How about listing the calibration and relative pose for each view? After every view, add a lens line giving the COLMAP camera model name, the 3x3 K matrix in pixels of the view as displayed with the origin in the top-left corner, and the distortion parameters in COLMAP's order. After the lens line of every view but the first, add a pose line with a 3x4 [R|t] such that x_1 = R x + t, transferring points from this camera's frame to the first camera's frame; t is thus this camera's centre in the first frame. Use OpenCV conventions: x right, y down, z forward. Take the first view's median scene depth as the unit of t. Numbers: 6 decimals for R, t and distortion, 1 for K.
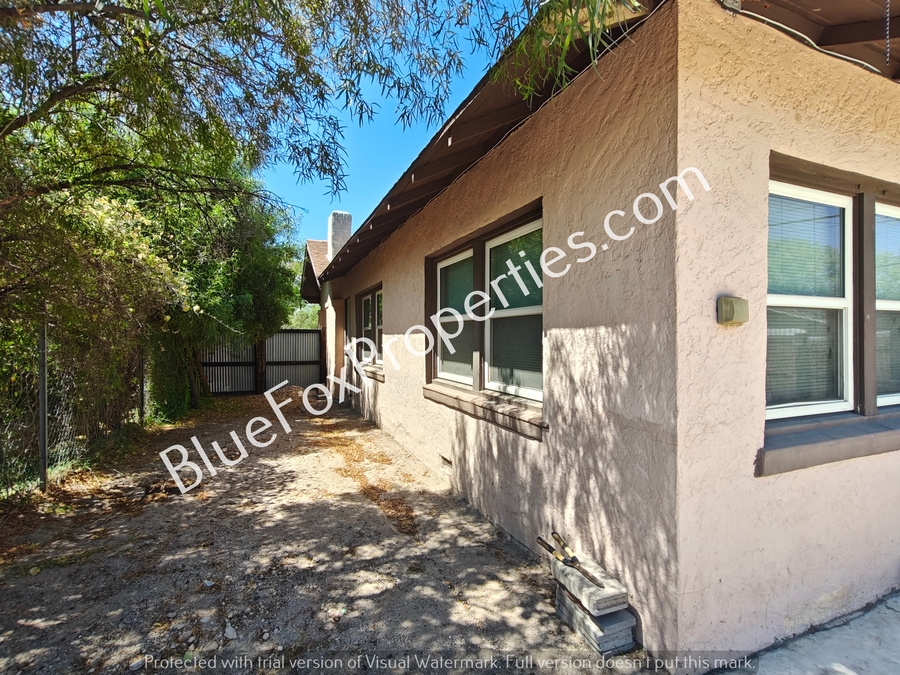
lens RADIAL K [[430.4, 0, 445.5], [0, 430.4, 342.0], [0, 0, 1]] dist [0.003522, 0.000080]
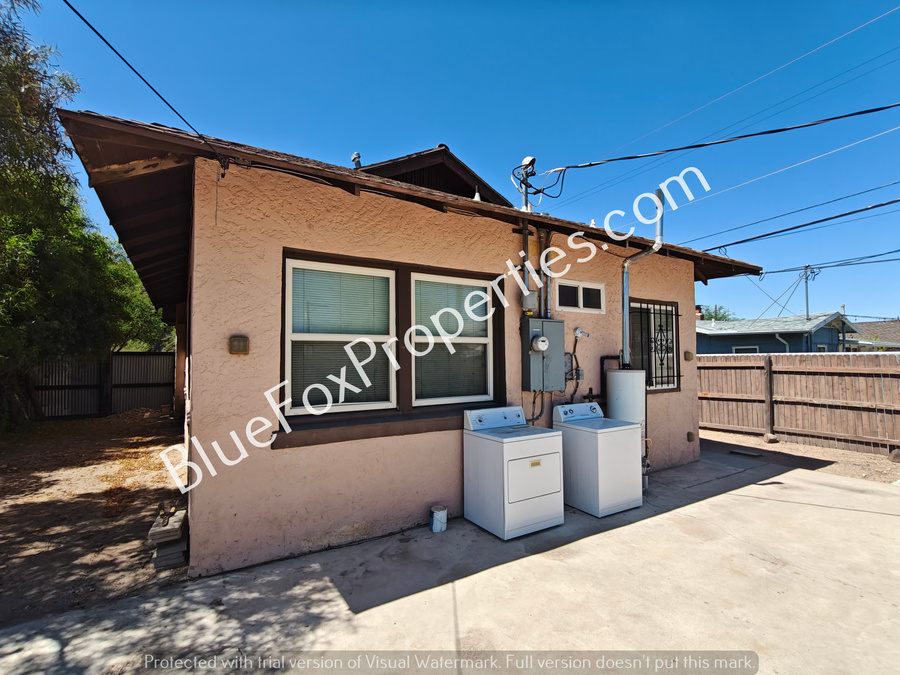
lens RADIAL K [[430.4, 0, 445.5], [0, 430.4, 342.0], [0, 0, 1]] dist [0.003522, 0.000080]
pose [[0.987249, 0.002110, 0.159173, 0.878181], [0.005486, 0.998867, -0.047267, -0.003296], [-0.159092, 0.047538, 0.986119, -0.551610]]
